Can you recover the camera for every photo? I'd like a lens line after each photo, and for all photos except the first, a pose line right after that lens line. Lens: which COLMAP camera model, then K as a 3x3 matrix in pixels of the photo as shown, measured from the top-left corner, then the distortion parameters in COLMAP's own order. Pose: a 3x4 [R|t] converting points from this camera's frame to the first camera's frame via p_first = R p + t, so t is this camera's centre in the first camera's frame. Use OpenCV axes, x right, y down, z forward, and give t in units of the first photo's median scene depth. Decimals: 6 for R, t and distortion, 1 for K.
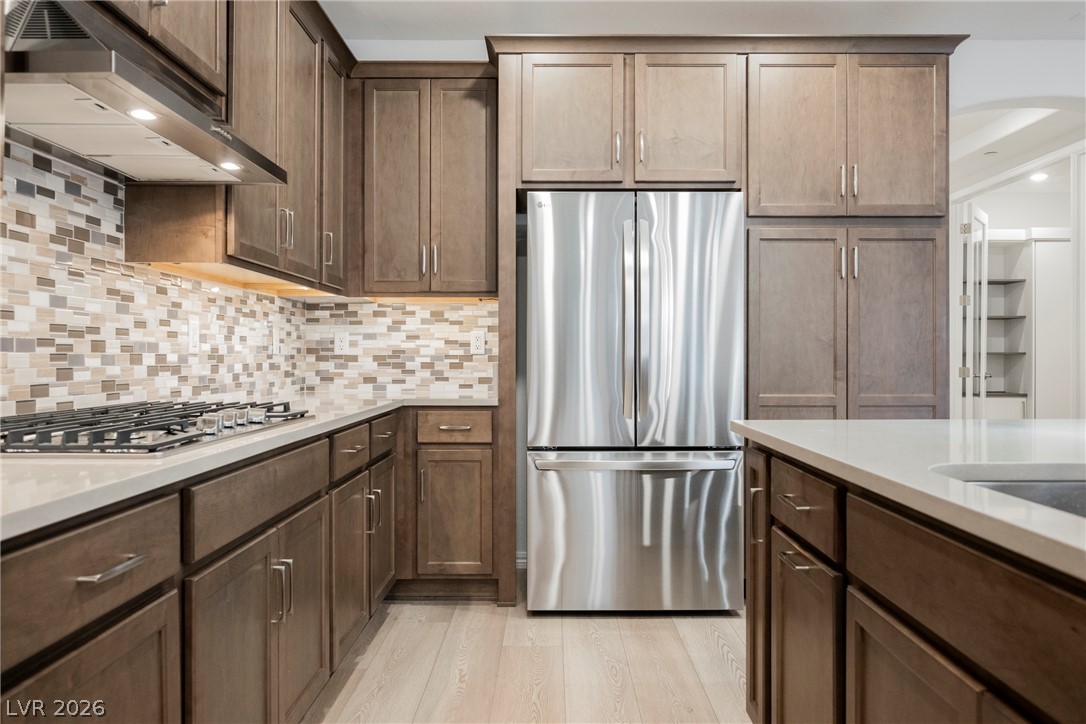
lens RADIAL K [[764.6, 0, 543.0], [0, 764.6, 362.0], [0, 0, 1]] dist [0.000922, 0.000951]
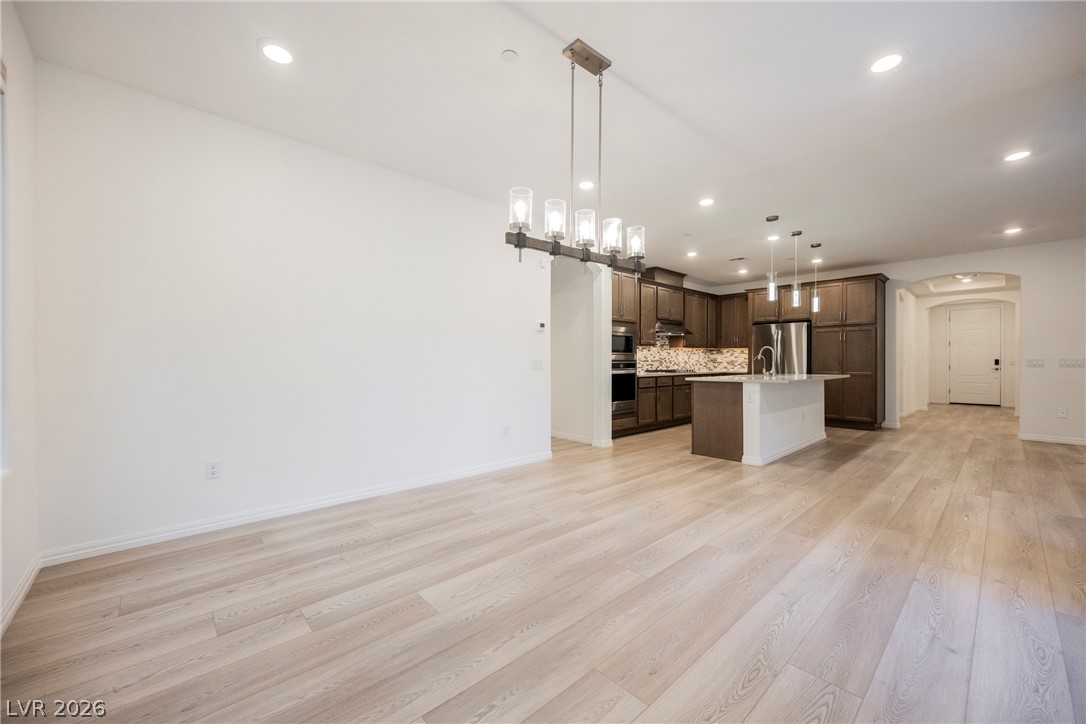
lens RADIAL K [[425.7, 0, 549.4], [0, 425.7, 362.2], [0, 0, 1]] dist [0.005704, -0.000055]
pose [[0.691971, -0.000708, -0.721925, 1.054152], [-0.002364, 0.999992, -0.003247, 0.003821], [0.721921, 0.003954, 0.691964, -1.732972]]
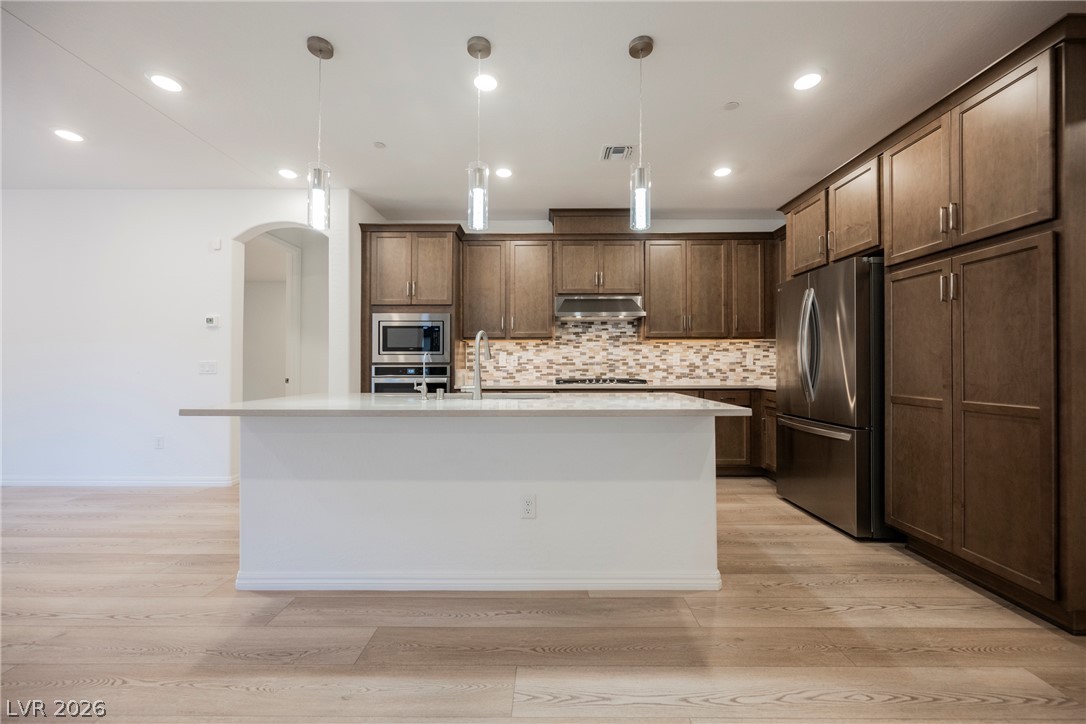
lens RADIAL K [[425.7, 0, 549.4], [0, 425.7, 362.2], [0, 0, 1]] dist [0.005704, -0.000055]
pose [[0.010023, -0.007413, -0.999922, 1.201259], [-0.005275, 0.999958, -0.007466, -0.007539], [0.999936, 0.005349, 0.009984, 0.432913]]
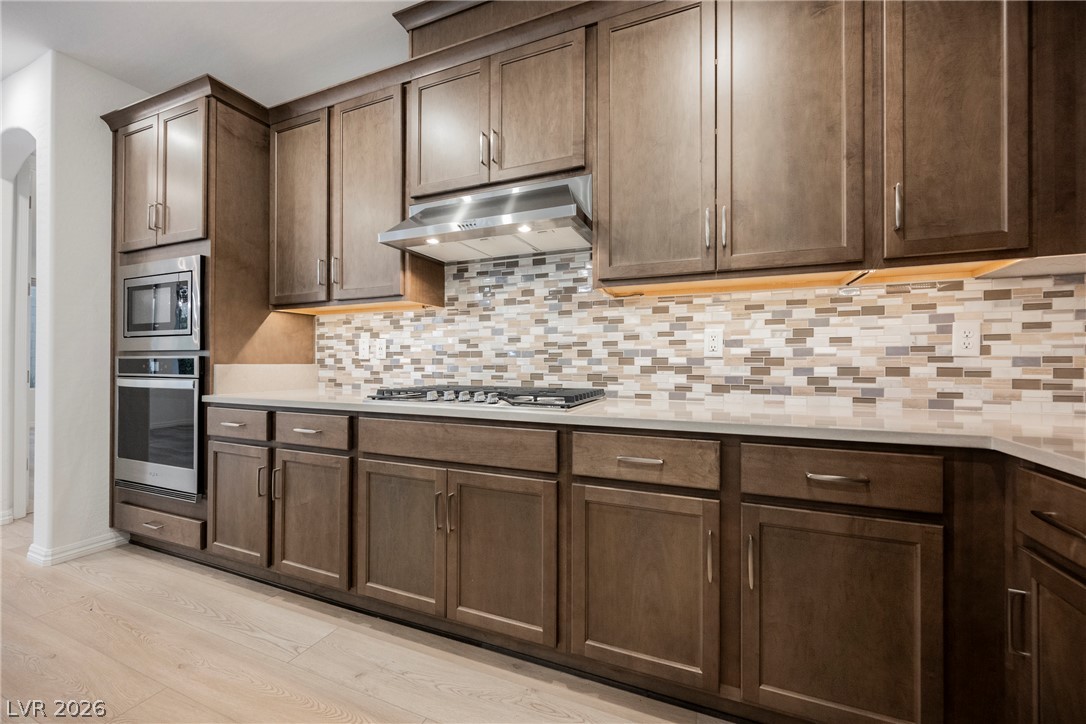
lens RADIAL K [[425.7, 0, 549.4], [0, 425.7, 362.2], [0, 0, 1]] dist [0.005704, -0.000055]
pose [[-0.367033, -0.010712, -0.930146, 0.234001], [-0.011625, 0.999908, -0.006928, 0.004641], [0.930135, 0.008270, -0.367123, 0.941895]]
